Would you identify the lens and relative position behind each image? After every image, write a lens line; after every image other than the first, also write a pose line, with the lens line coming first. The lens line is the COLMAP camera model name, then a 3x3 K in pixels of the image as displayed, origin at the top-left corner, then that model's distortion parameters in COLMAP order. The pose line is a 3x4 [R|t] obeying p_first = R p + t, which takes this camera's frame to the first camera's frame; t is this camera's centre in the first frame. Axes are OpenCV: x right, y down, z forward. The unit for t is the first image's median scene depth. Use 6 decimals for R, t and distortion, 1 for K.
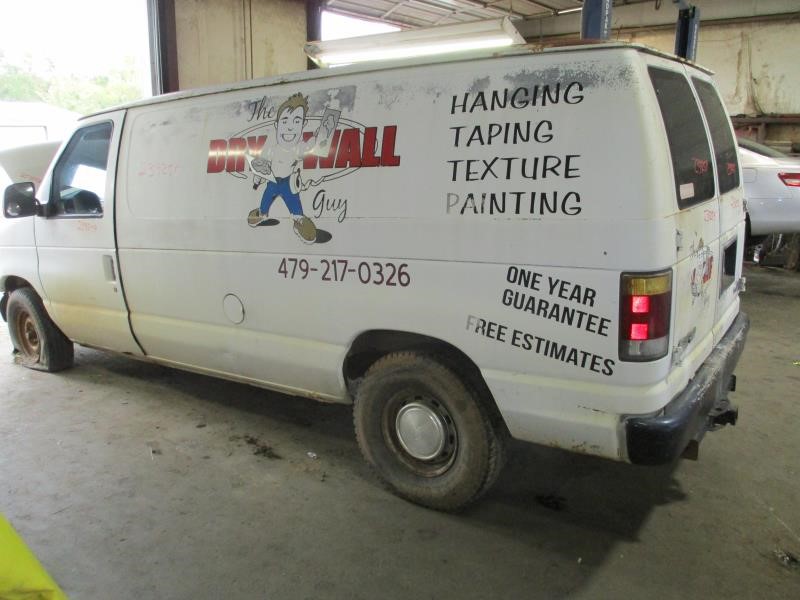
lens RADIAL K [[616.9, 0, 408.9], [0, 616.9, 330.3], [0, 0, 1]] dist [-0.039669, 0.033277]
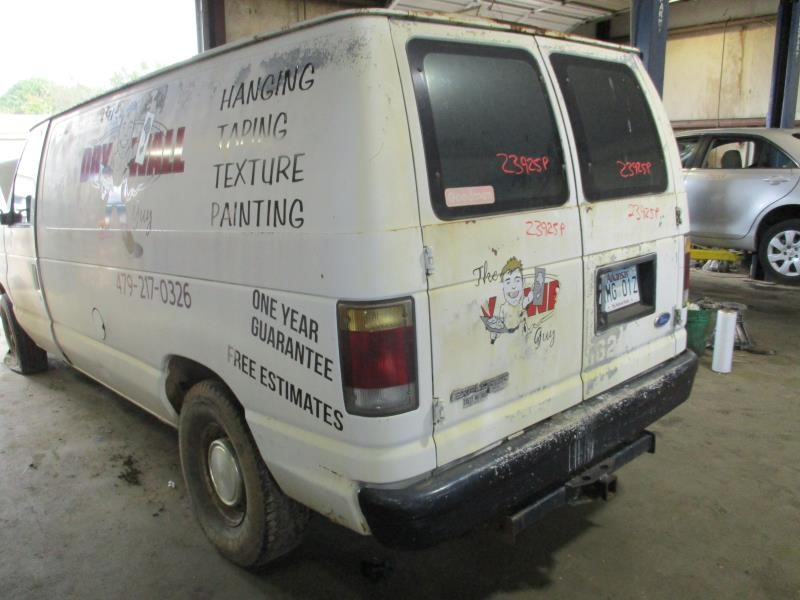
lens RADIAL K [[616.9, 0, 434.0], [0, 616.9, 329.3], [0, 0, 1]] dist [-0.039669, 0.033277]
pose [[0.977556, 0.039524, -0.206936, 0.577267], [-0.043534, 0.998941, -0.014858, -0.048129], [0.206130, 0.023533, 0.978242, 0.239331]]
